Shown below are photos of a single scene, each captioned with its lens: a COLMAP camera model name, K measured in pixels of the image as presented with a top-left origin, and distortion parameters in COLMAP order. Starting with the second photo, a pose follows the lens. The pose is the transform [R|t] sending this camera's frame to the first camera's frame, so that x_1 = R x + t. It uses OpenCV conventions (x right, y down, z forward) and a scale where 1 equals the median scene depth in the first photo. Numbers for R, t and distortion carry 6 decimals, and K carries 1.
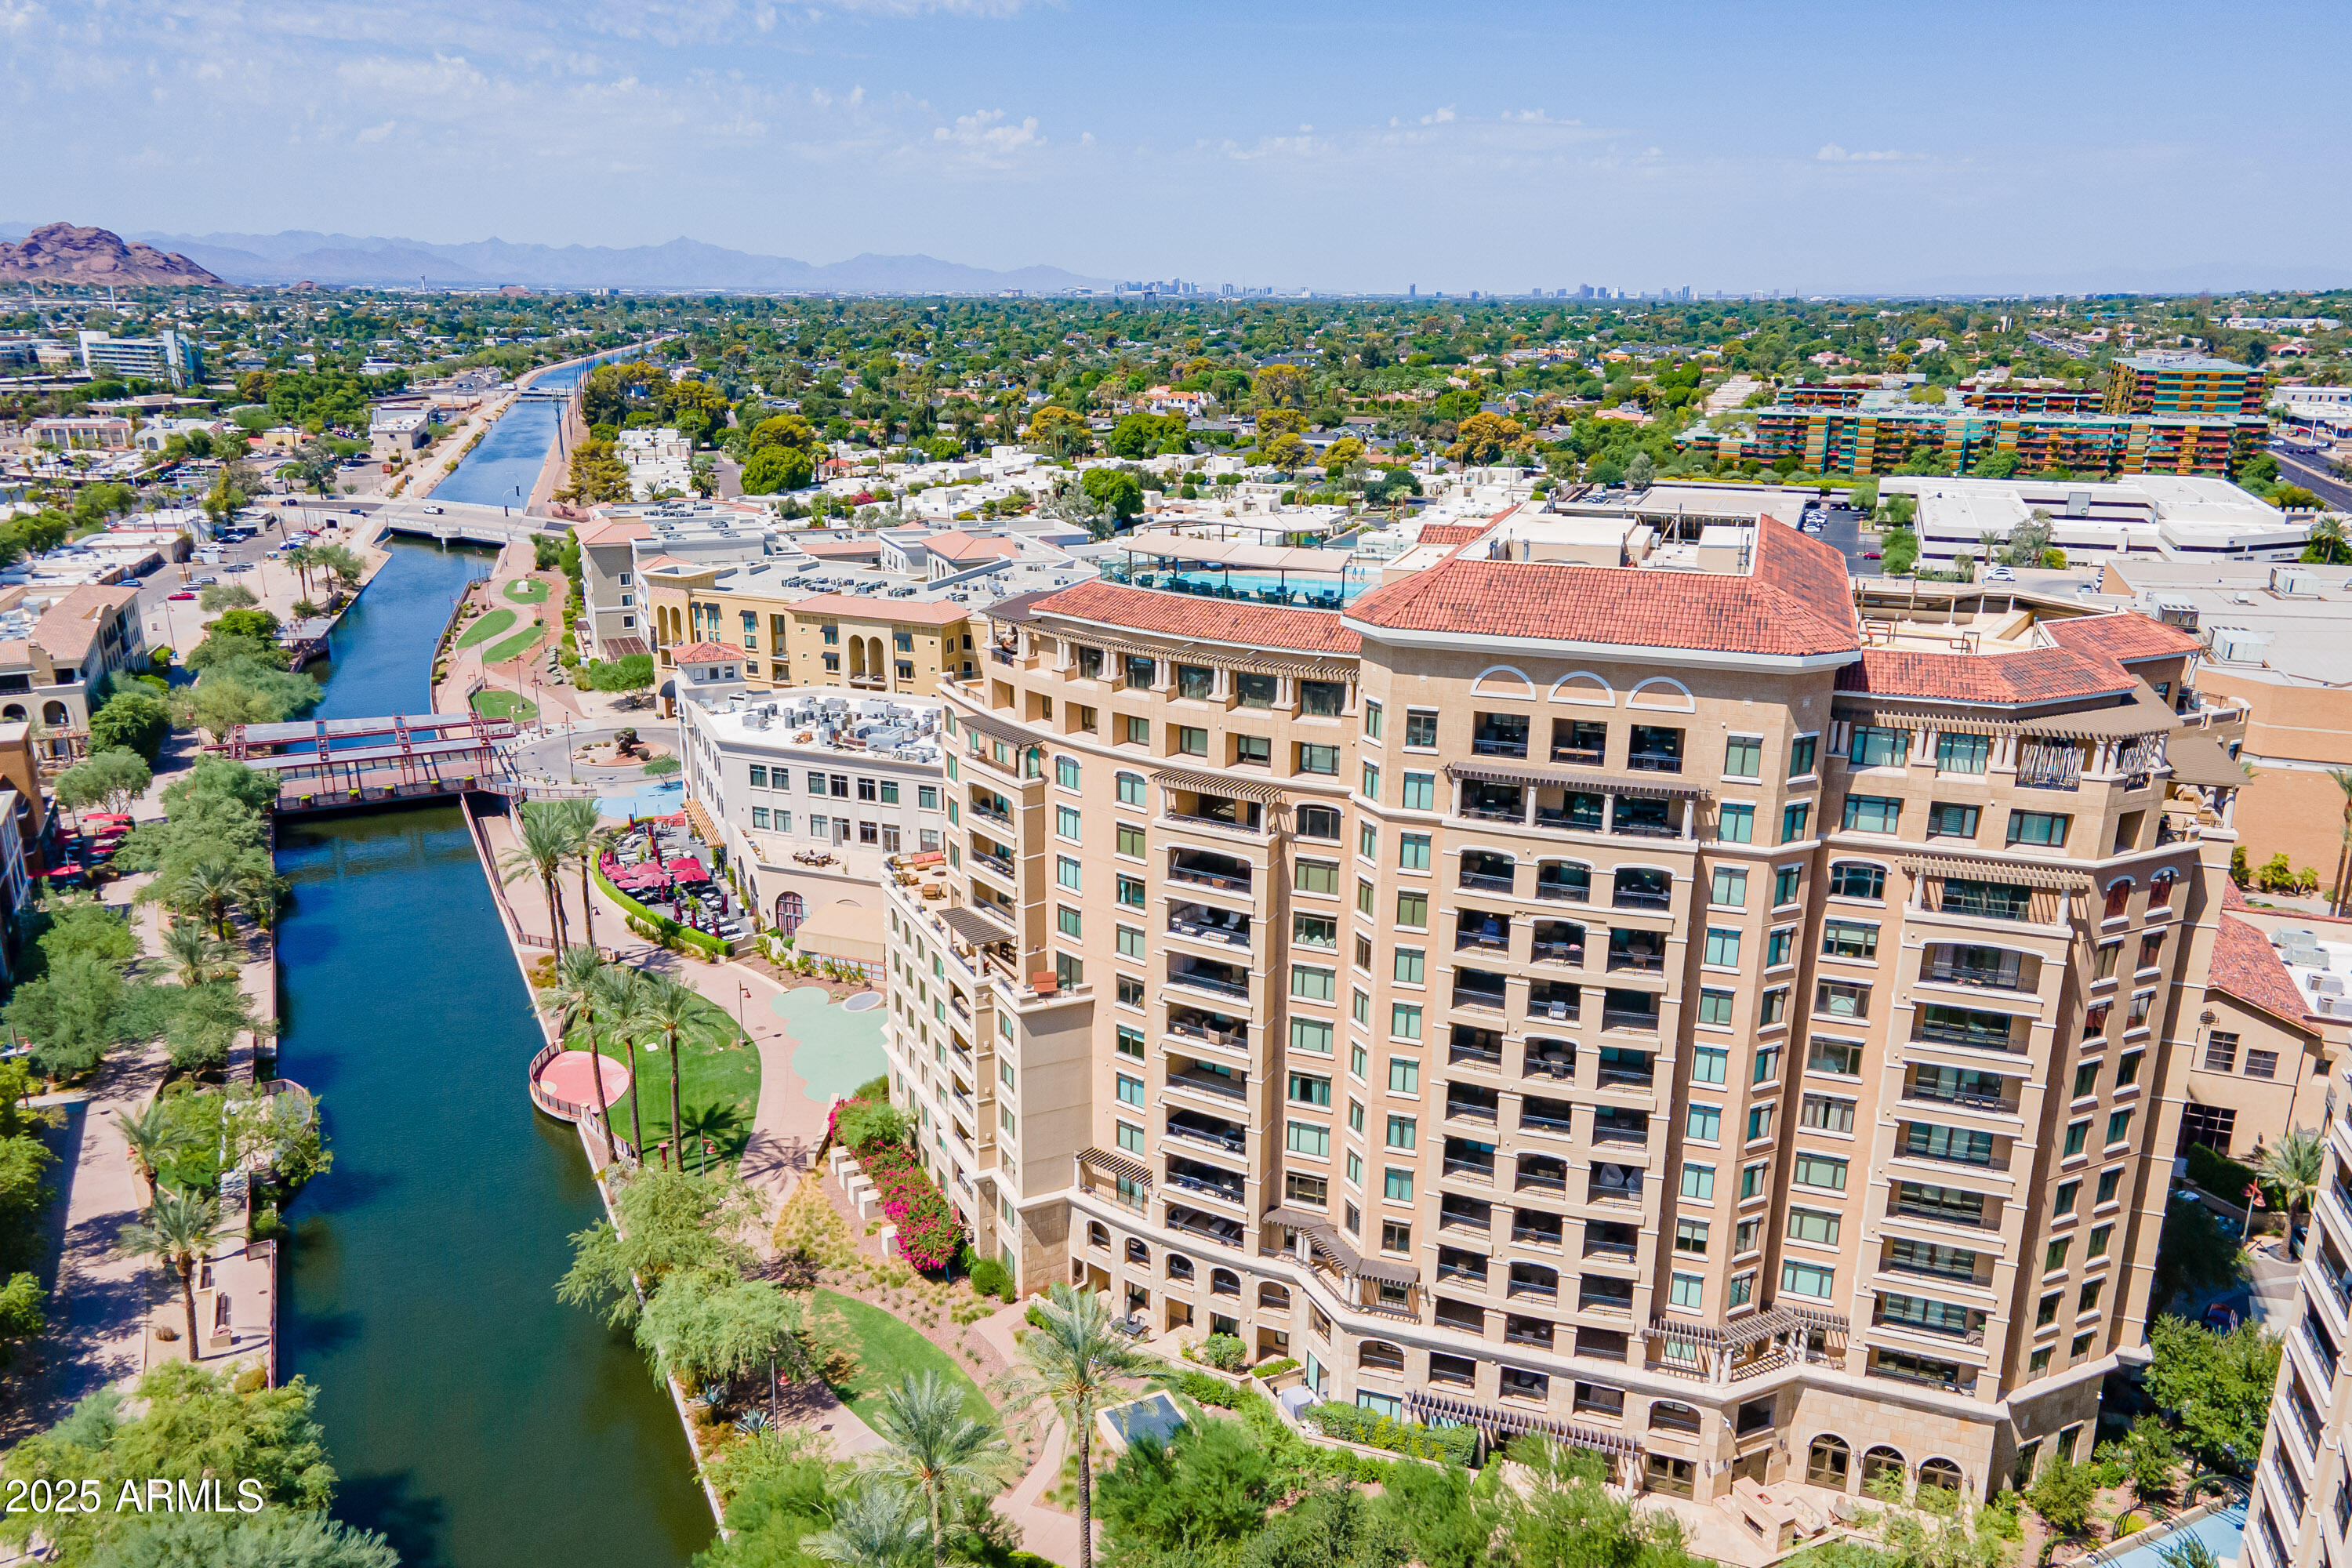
lens RADIAL K [[1724.6, 0, 1167.3], [0, 1724.6, 797.6], [0, 0, 1]] dist [0.020991, 0.051882]
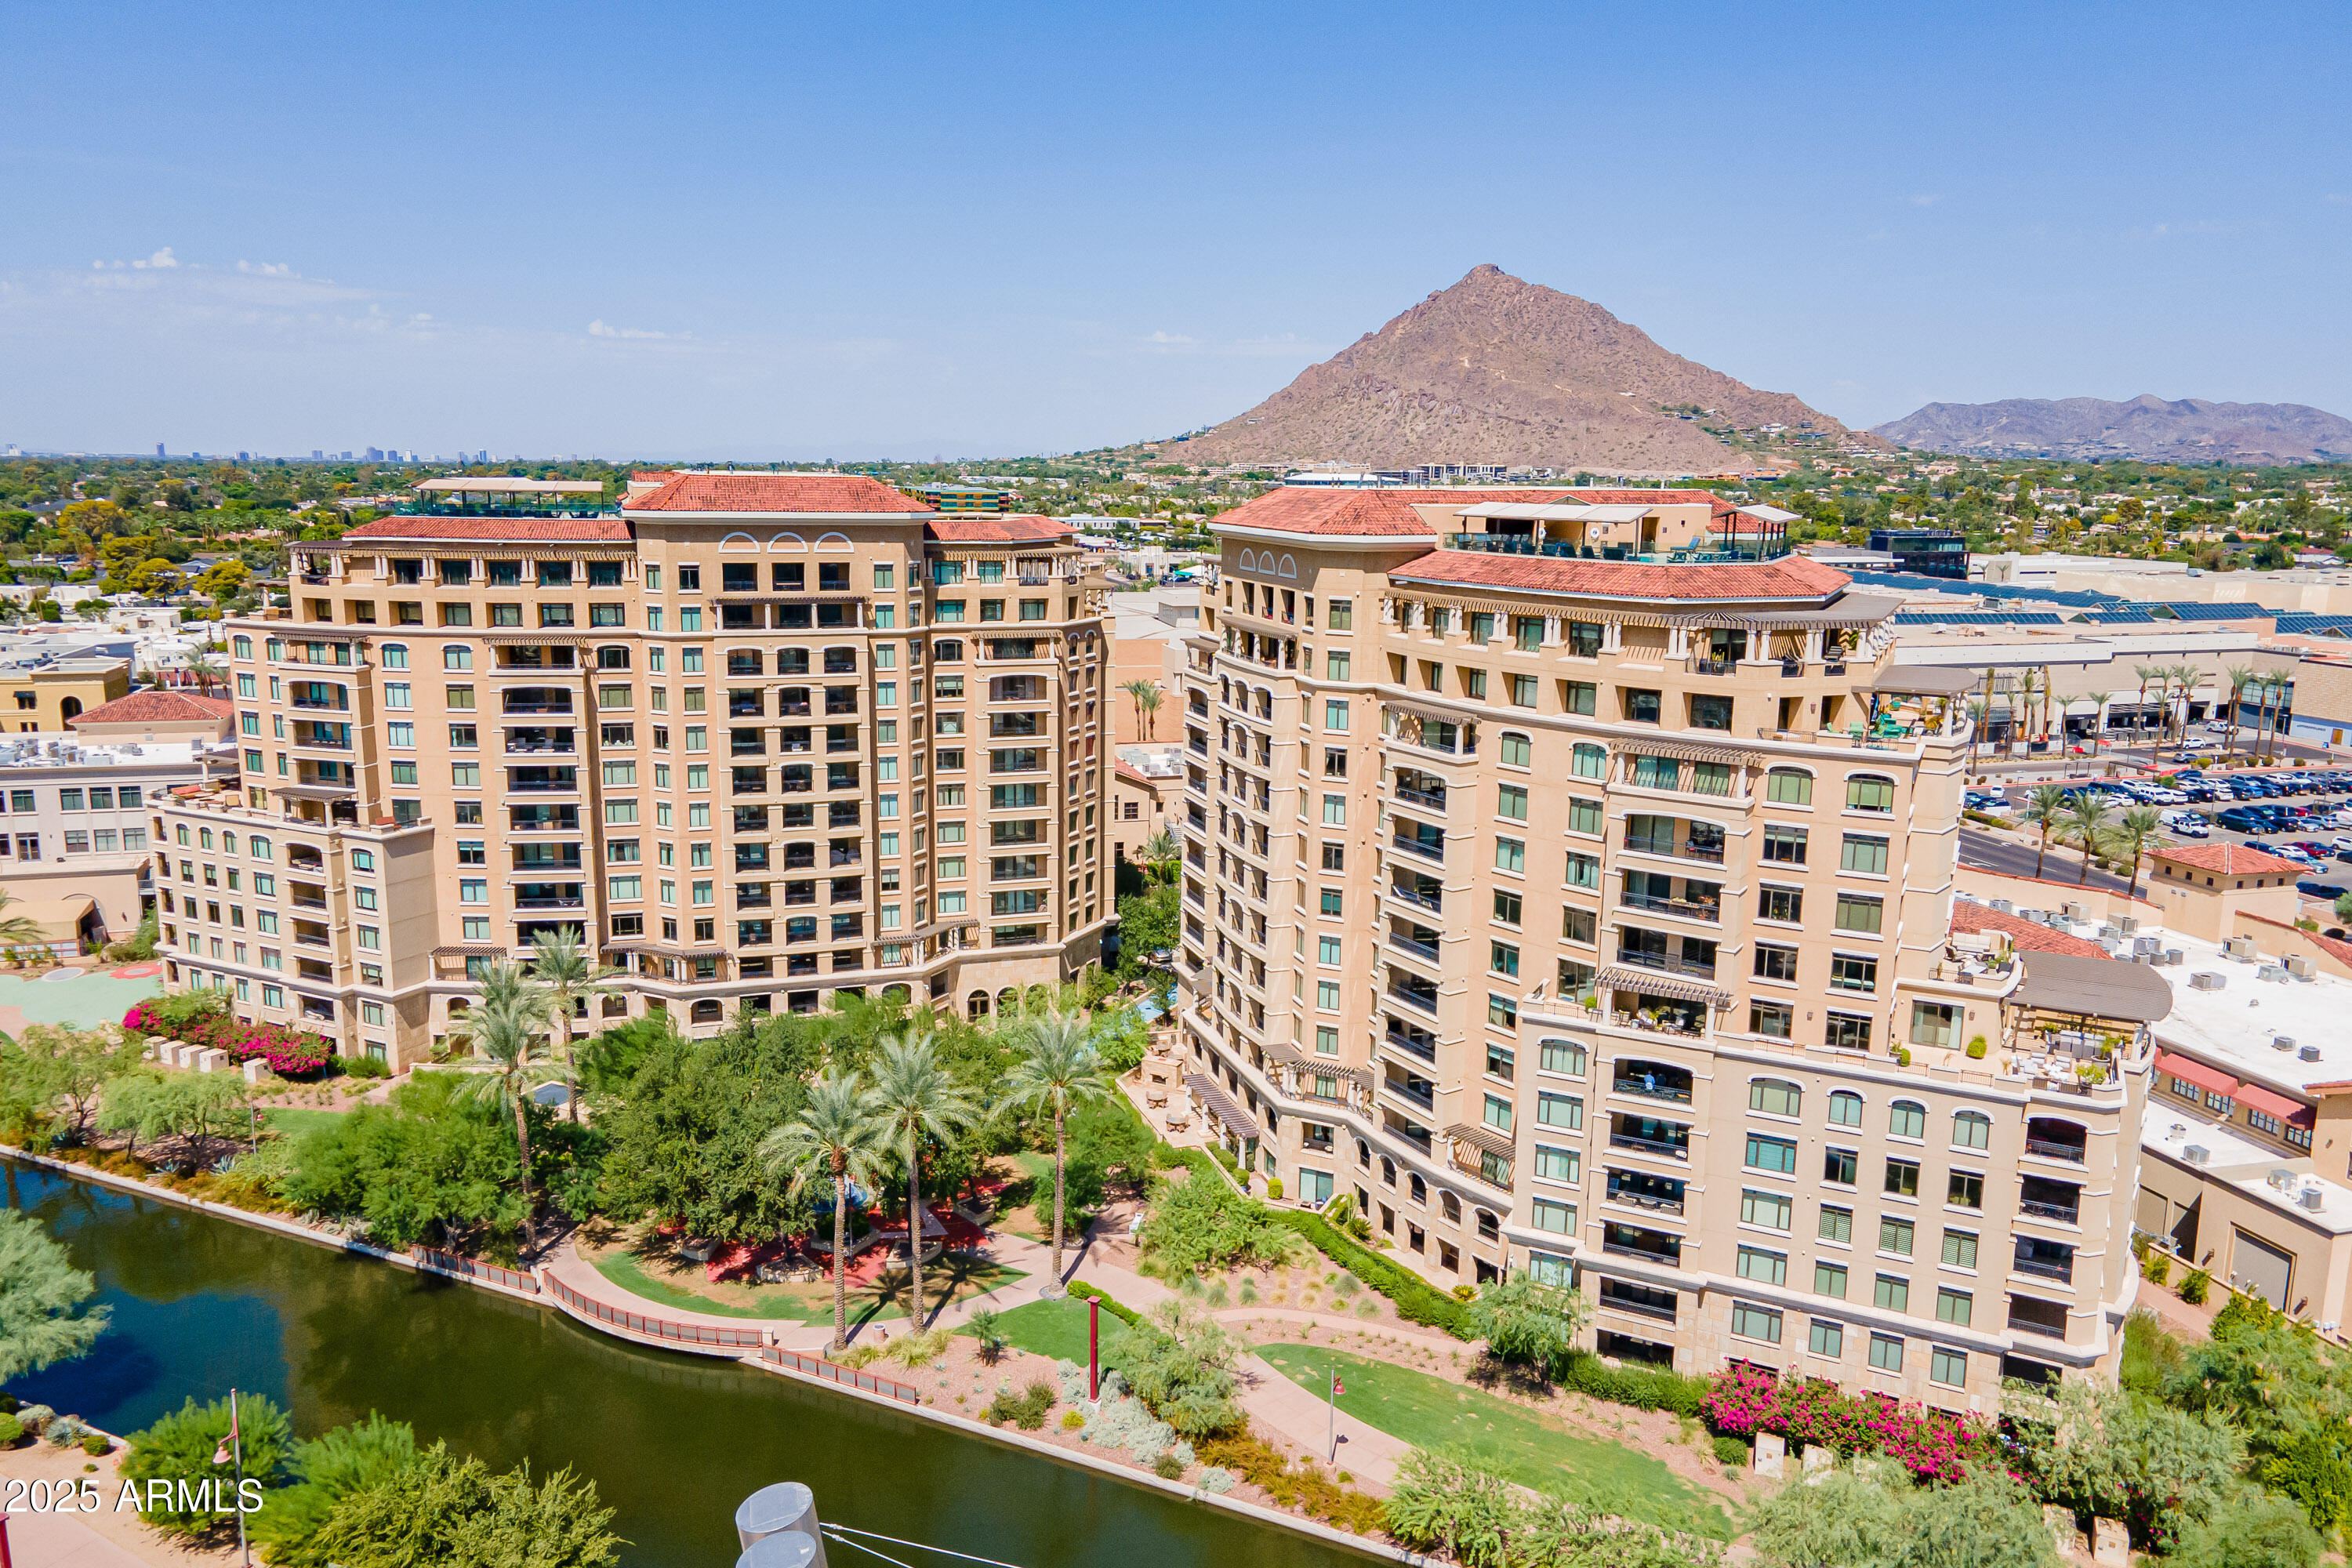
lens RADIAL K [[1724.6, 0, 1167.3], [0, 1724.6, 797.6], [0, 0, 1]] dist [0.020991, 0.051882]
pose [[0.796144, -0.114426, 0.594190, -0.424558], [0.167452, 0.985272, -0.034628, 0.259901], [-0.581476, 0.127067, 0.803579, -0.450429]]
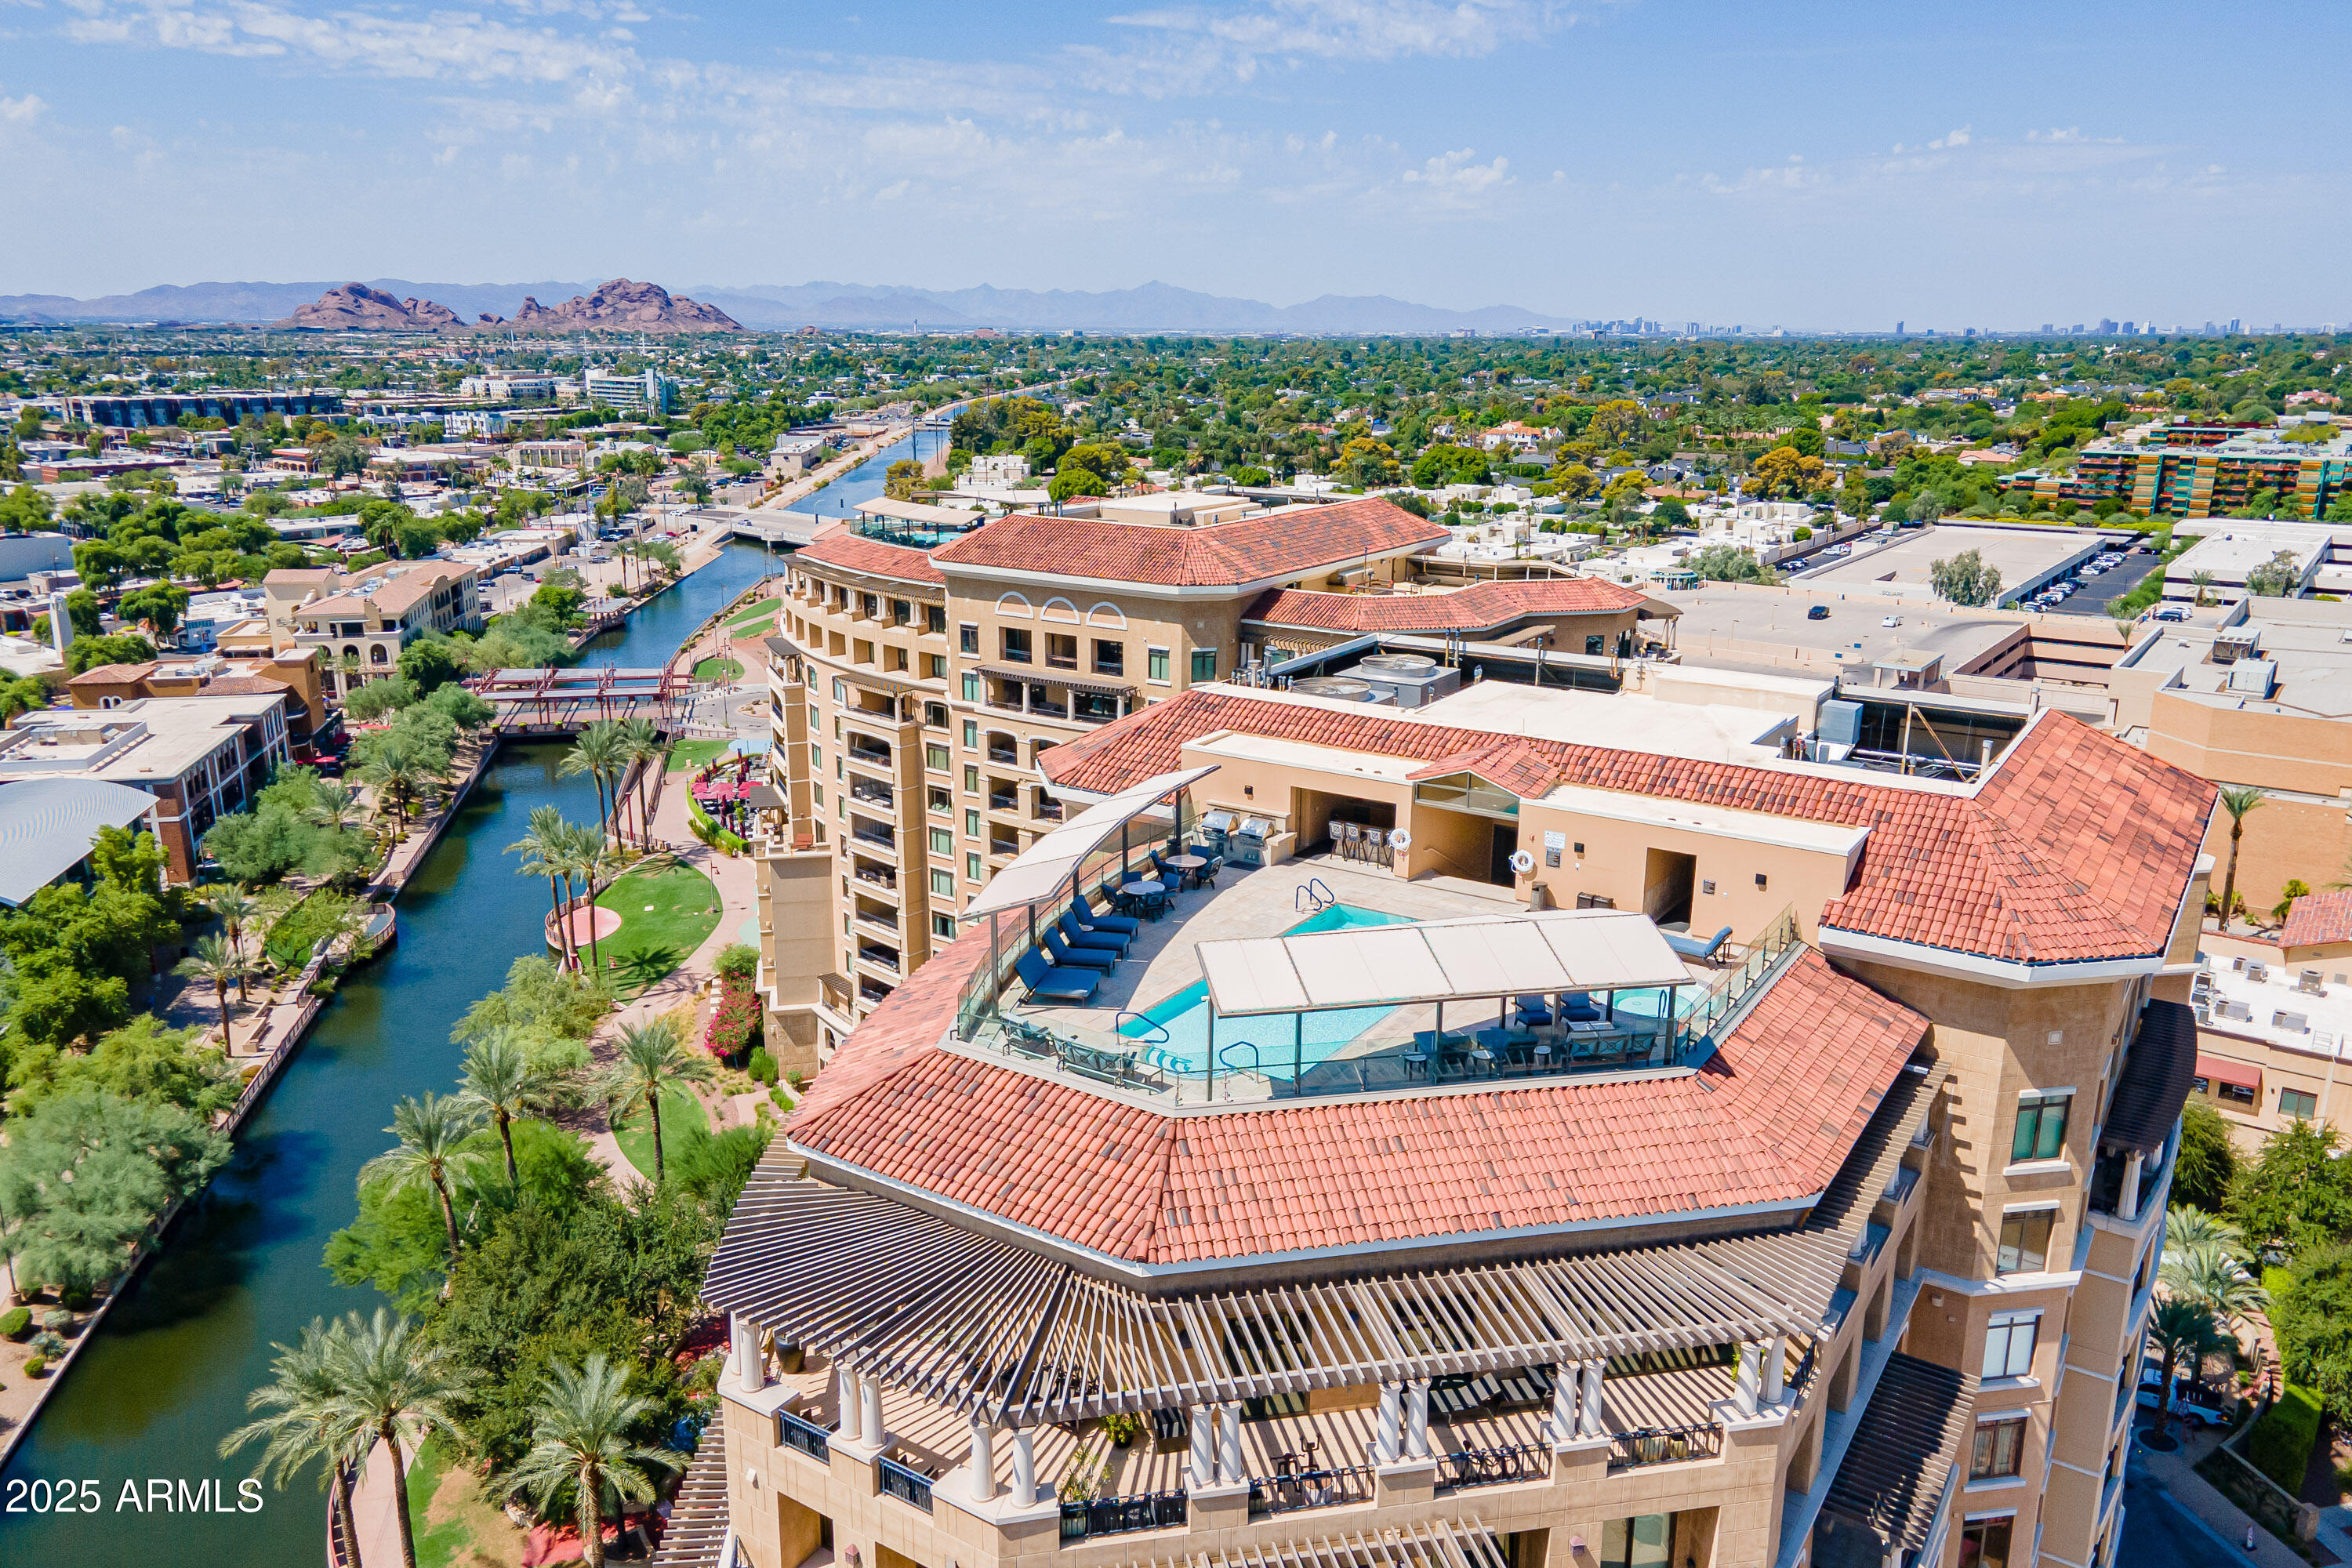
lens RADIAL K [[1729.2, 0, 1173.5], [0, 1729.2, 810.0], [0, 0, 1]] dist [0.011729, 0.061338]
pose [[0.968879, 0.065174, -0.238801, 0.572739], [-0.068778, 0.997609, -0.006778, 0.081735], [0.237789, 0.022992, 0.971045, -0.231549]]
